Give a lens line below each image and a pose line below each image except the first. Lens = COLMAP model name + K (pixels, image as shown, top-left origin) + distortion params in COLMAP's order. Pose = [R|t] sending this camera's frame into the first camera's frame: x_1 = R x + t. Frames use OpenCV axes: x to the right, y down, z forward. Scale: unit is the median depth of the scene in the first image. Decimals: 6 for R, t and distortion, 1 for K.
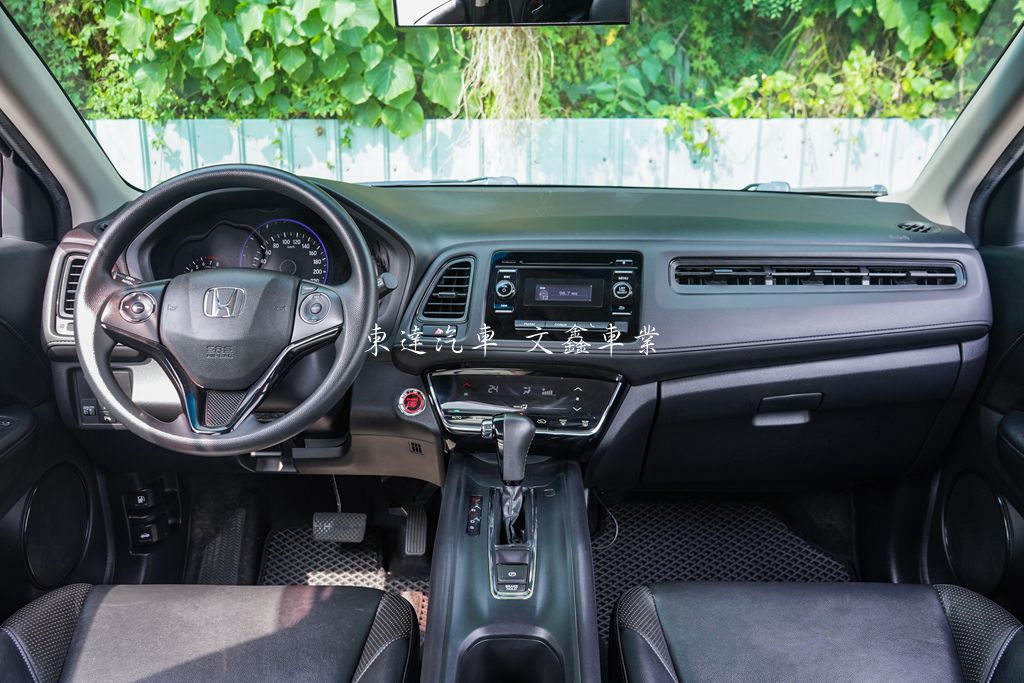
lens RADIAL K [[887.7, 0, 512.0], [0, 887.7, 341.5], [0, 0, 1]] dist [-0.005838, -0.013438]
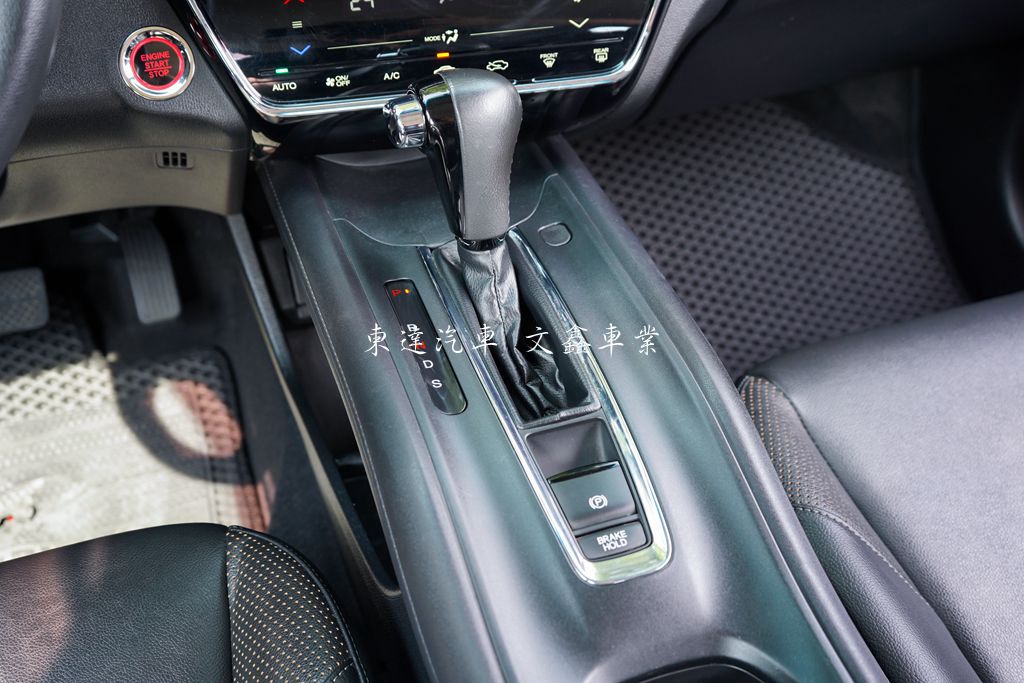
lens RADIAL K [[1231.1, 0, 512.0], [0, 1231.1, 341.5], [0, 0, 1]] dist [-0.005166, -0.006722]
pose [[0.943062, -0.224652, 0.245285, -0.128908], [0.099772, 0.894546, 0.435698, -0.044116], [-0.317299, -0.386418, 0.866027, 0.443795]]
